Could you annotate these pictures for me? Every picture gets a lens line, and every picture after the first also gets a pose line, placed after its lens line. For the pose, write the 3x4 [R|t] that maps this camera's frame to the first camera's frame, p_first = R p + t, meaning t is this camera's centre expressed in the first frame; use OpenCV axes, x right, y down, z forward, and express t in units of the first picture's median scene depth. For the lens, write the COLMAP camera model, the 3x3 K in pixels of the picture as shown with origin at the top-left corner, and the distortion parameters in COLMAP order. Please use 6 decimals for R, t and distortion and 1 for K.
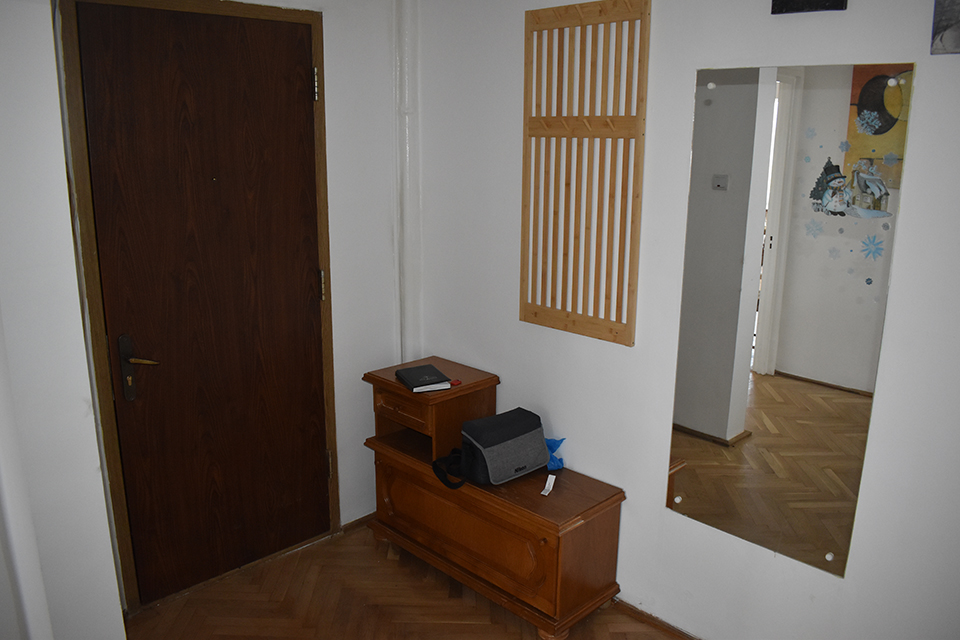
lens RADIAL K [[752.5, 0, 474.3], [0, 752.5, 318.8], [0, 0, 1]] dist [-0.097162, 0.017807]
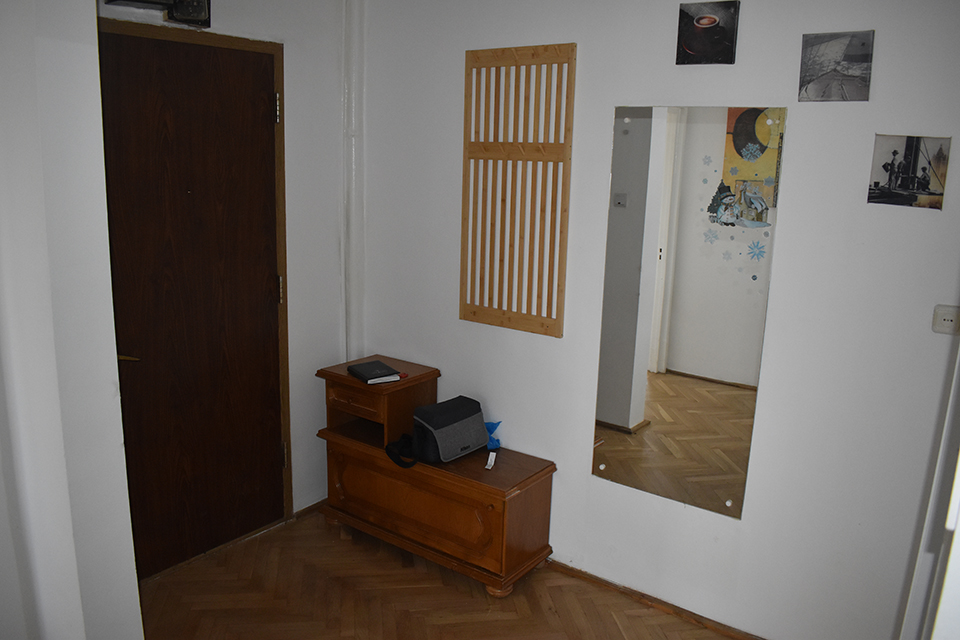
lens RADIAL K [[752.5, 0, 474.3], [0, 752.5, 318.8], [0, 0, 1]] dist [-0.097162, 0.017807]
pose [[0.988250, -0.011729, 0.152393, -0.098142], [0.015438, 0.999612, -0.023179, 0.030576], [-0.152062, 0.025259, 0.988048, -0.138671]]
